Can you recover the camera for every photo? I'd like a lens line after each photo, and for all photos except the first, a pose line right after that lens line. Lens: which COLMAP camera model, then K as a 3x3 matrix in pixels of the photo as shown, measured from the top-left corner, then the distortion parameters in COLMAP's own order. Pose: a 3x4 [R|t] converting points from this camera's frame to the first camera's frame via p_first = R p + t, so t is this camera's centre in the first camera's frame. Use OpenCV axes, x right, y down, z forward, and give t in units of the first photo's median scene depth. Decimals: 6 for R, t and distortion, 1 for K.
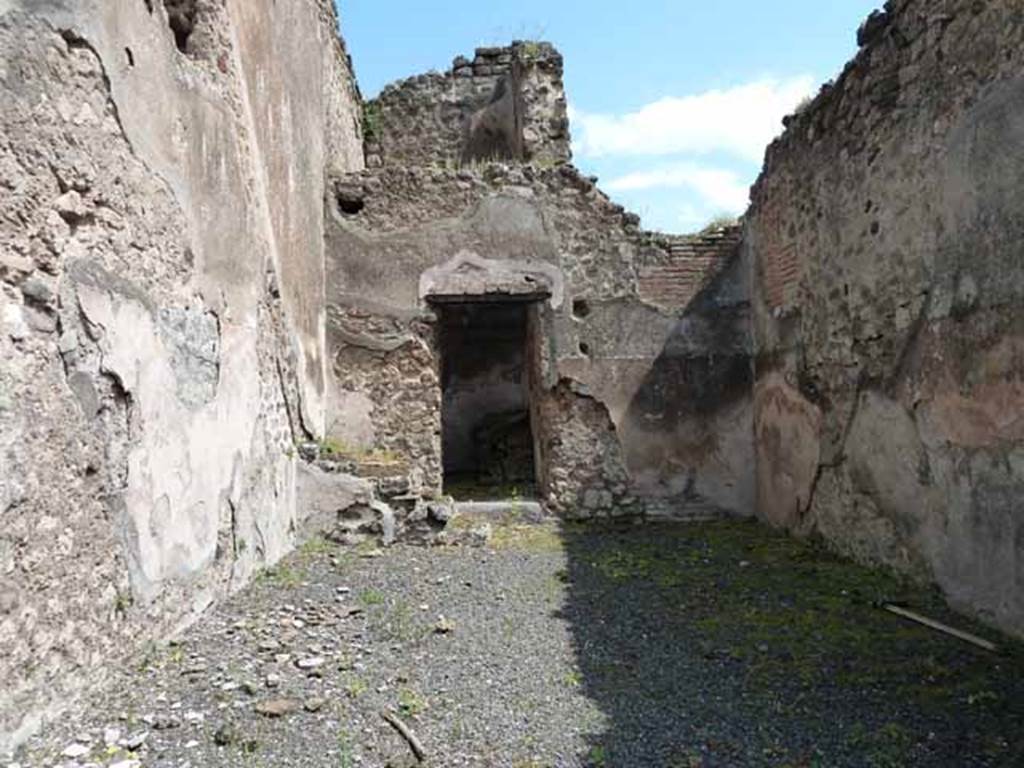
lens RADIAL K [[817.7, 0, 510.7], [0, 817.7, 388.6], [0, 0, 1]] dist [-0.057420, 0.043133]
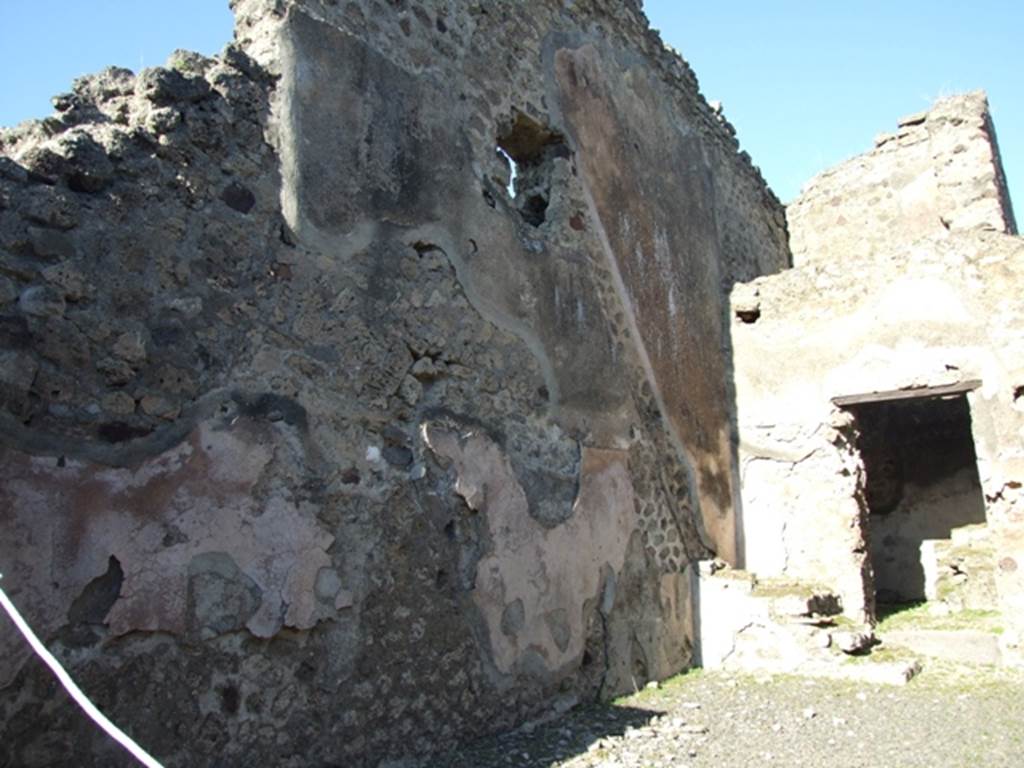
lens RADIAL K [[817.7, 0, 510.2], [0, 817.7, 384.0], [0, 0, 1]] dist [-0.057420, 0.043133]
pose [[0.633770, -0.122654, -0.763735, 0.537830], [0.010916, 0.988668, -0.149719, 0.001170], [0.773444, 0.086550, 0.627928, 0.252102]]
